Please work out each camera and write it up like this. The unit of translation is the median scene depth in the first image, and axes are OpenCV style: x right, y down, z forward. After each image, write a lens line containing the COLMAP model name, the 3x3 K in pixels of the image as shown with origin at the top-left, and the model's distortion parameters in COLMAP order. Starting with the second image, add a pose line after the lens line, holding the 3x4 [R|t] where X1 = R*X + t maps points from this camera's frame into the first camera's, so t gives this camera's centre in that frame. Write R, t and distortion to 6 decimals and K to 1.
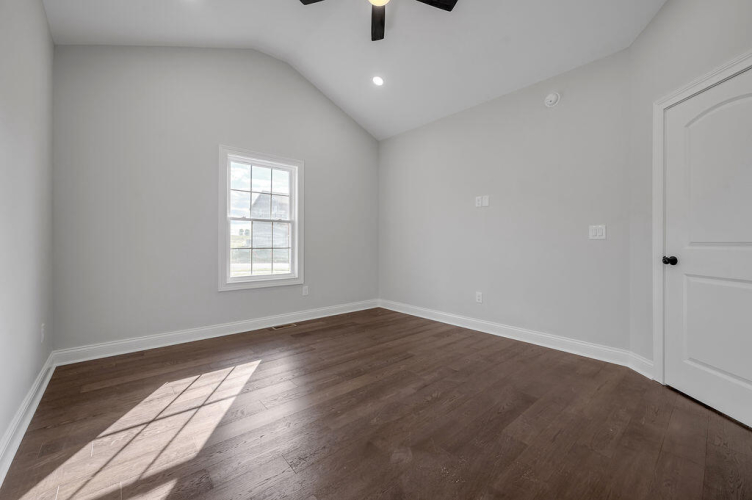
lens RADIAL K [[306.0, 0, 379.8], [0, 306.0, 254.9], [0, 0, 1]] dist [-0.001209, -0.000074]
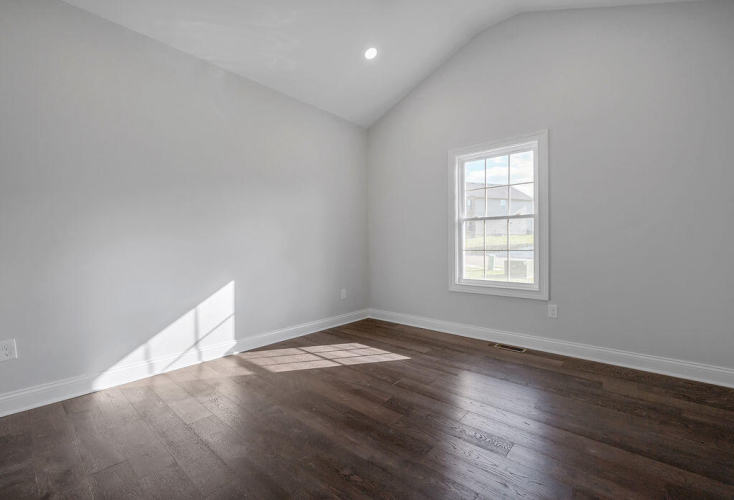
lens RADIAL K [[323.2, 0, 367.0], [0, 323.2, 250.0], [0, 0, 1]] dist [0.001054, 0.000097]
pose [[0.095369, 0.007545, -0.995413, 0.534084], [-0.030164, 0.999534, 0.004686, -0.016040], [0.994985, 0.029579, 0.095552, 0.589691]]
